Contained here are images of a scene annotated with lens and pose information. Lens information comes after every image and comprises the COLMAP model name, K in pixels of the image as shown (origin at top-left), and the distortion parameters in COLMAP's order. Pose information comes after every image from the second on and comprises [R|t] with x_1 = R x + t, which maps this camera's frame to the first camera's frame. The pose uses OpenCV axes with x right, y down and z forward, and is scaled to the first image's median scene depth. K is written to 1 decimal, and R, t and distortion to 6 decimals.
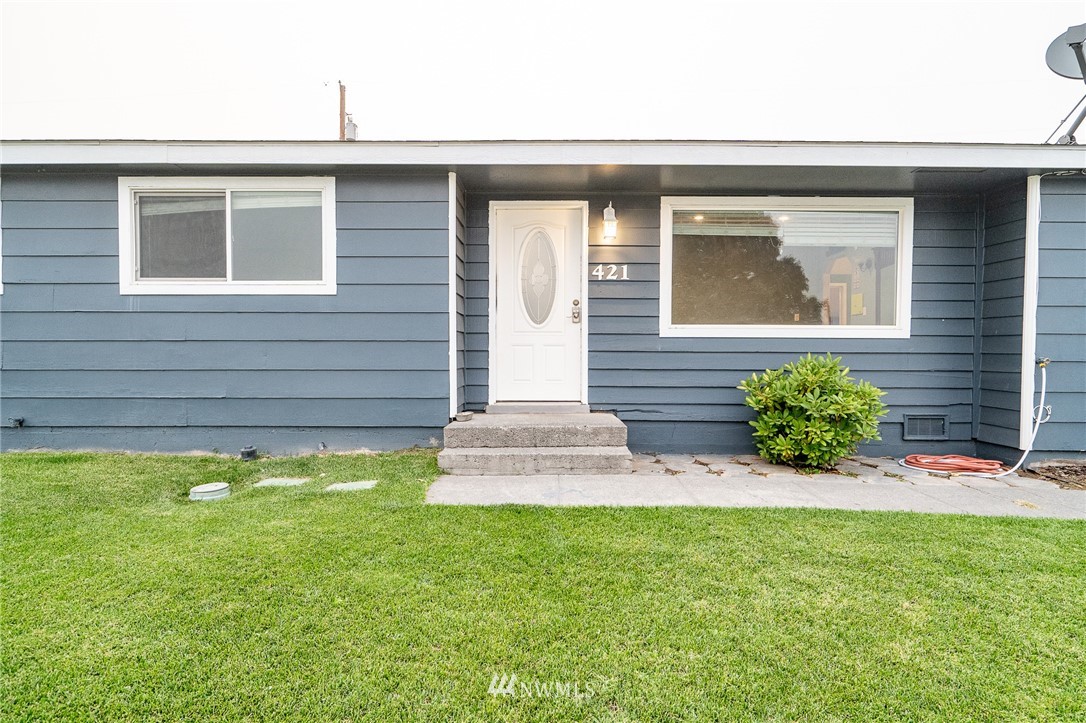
lens RADIAL K [[589.6, 0, 547.2], [0, 589.6, 359.6], [0, 0, 1]] dist [0.006124, 0.000377]
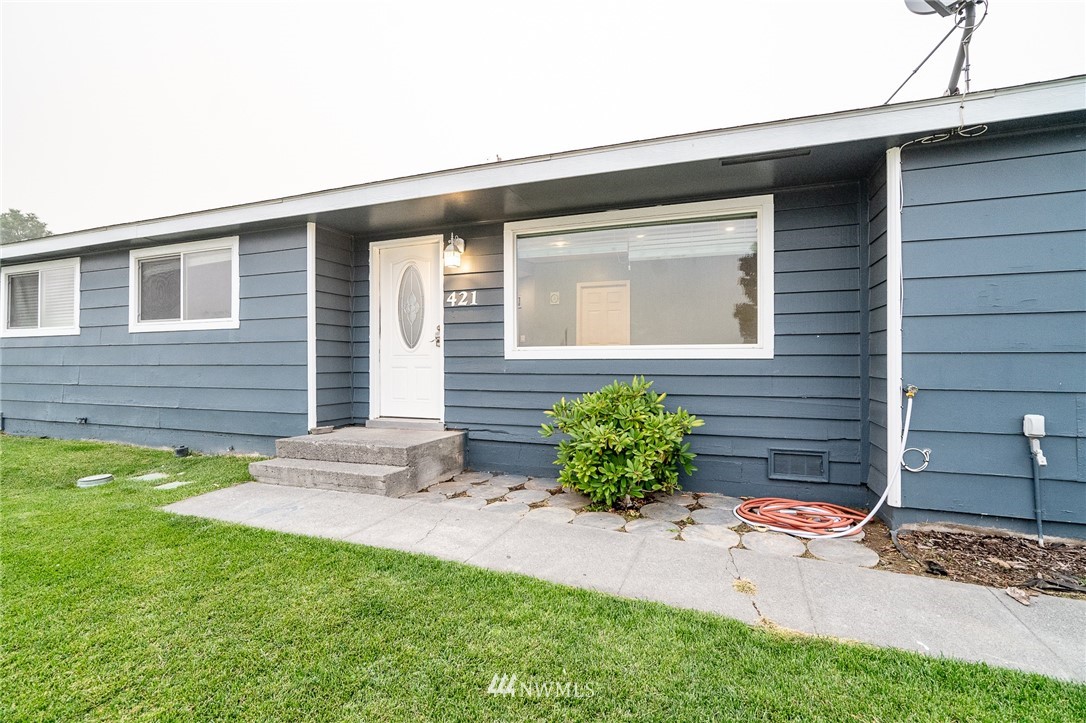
lens RADIAL K [[489.3, 0, 547.4], [0, 489.3, 355.6], [0, 0, 1]] dist [-0.005382, 0.001930]
pose [[0.936614, -0.009757, -0.350227, 0.588996], [-0.000862, 0.999545, -0.030149, -0.020133], [0.350362, 0.028540, 0.936179, 0.242856]]
